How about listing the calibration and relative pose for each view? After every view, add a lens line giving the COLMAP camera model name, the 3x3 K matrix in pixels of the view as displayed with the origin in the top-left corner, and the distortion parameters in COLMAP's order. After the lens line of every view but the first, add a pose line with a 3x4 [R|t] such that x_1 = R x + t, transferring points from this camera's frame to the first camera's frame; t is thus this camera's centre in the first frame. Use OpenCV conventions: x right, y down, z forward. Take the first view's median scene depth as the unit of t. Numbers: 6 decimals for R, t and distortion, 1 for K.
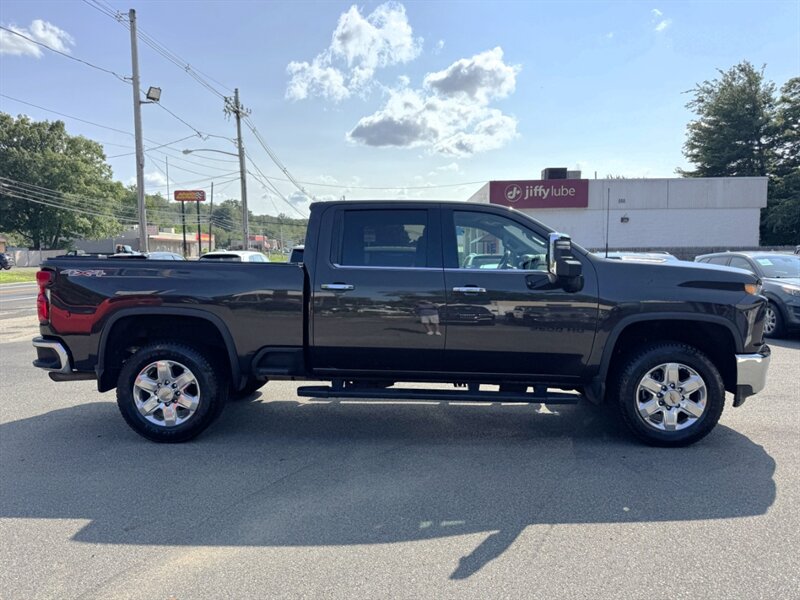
lens RADIAL K [[576.3, 0, 400.0], [0, 576.3, 300.0], [0, 0, 1]] dist [0.000442, -0.006282]
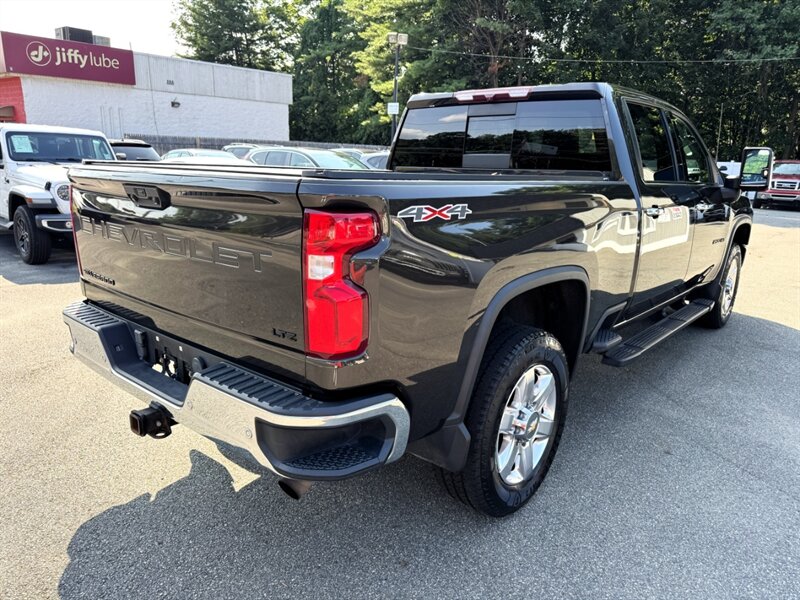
lens RADIAL K [[576.3, 0, 400.0], [0, 576.3, 300.0], [0, 0, 1]] dist [0.000442, -0.006282]
pose [[0.577385, -0.179624, 0.796468, -0.184914], [0.022917, 0.978681, 0.204104, -0.014735], [-0.816150, -0.099594, 0.569192, 0.161349]]
